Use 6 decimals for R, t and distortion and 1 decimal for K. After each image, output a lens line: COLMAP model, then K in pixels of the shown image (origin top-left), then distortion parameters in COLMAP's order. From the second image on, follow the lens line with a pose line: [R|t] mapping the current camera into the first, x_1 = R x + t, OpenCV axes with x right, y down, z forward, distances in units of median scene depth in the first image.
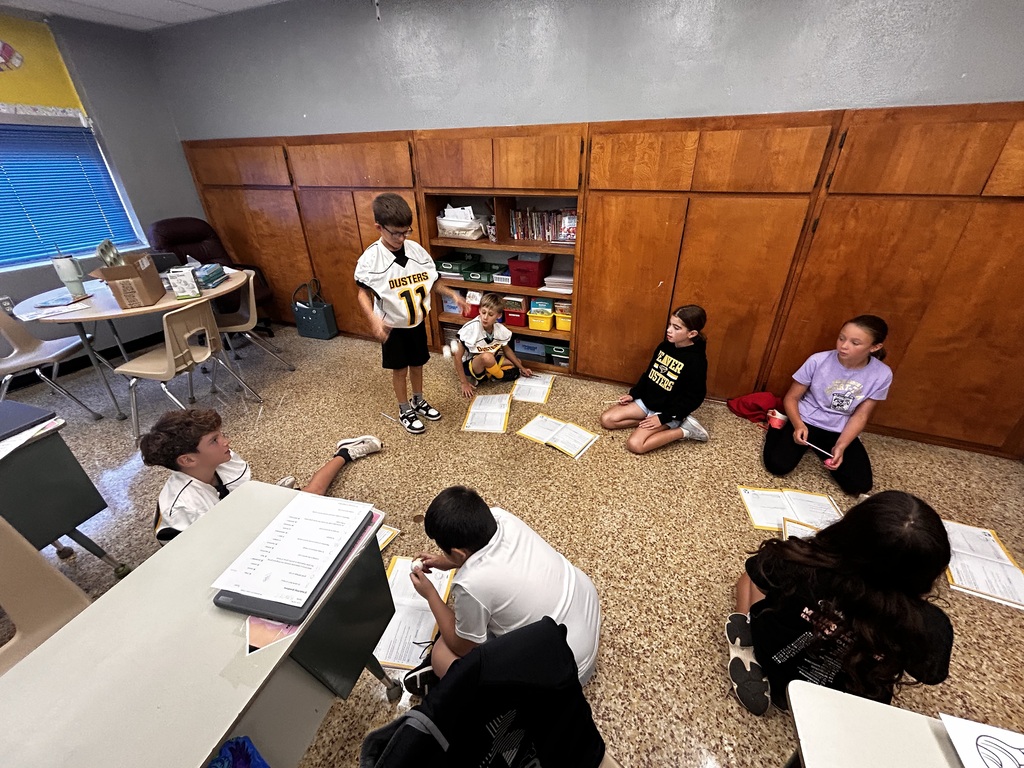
lens RADIAL K [[418.1, 0, 510.2], [0, 418.1, 384.0], [0, 0, 1]] dist [-0.000312, 0.001055]
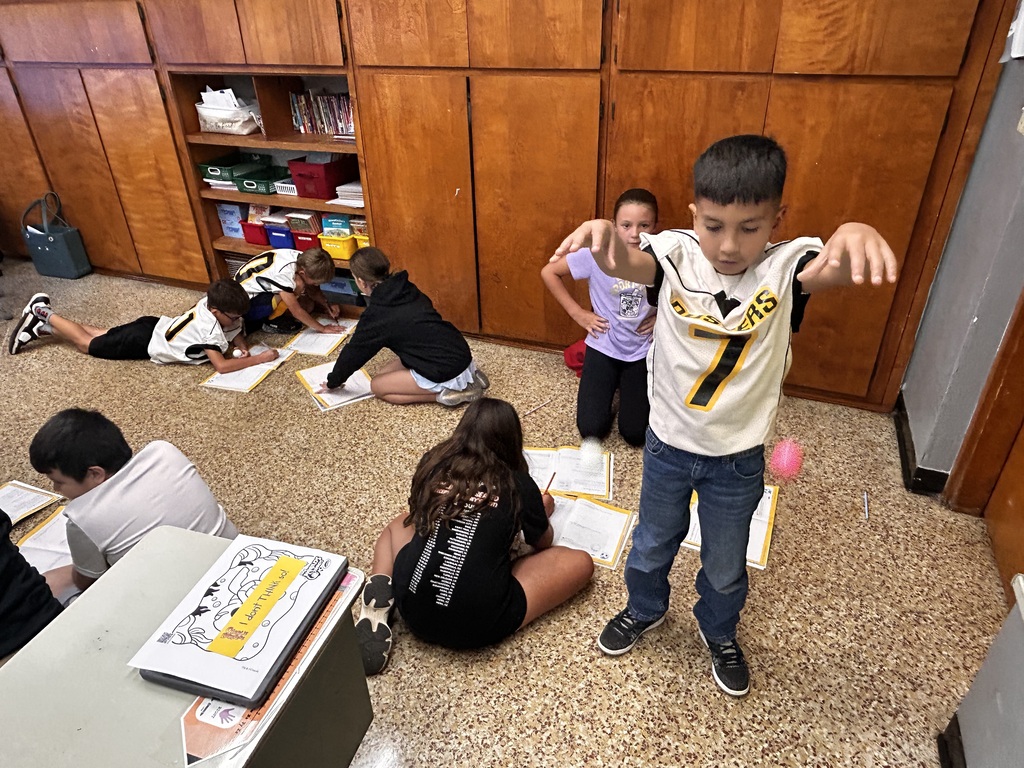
lens RADIAL K [[676.6, 0, 505.1], [0, 676.6, 388.3], [0, 0, 1]] dist [-0.009200, 0.007568]
pose [[0.999937, -0.010268, -0.004435, 0.438024], [0.010400, 0.999470, 0.030836, 0.076622], [0.004116, -0.030881, 0.999515, -0.221989]]
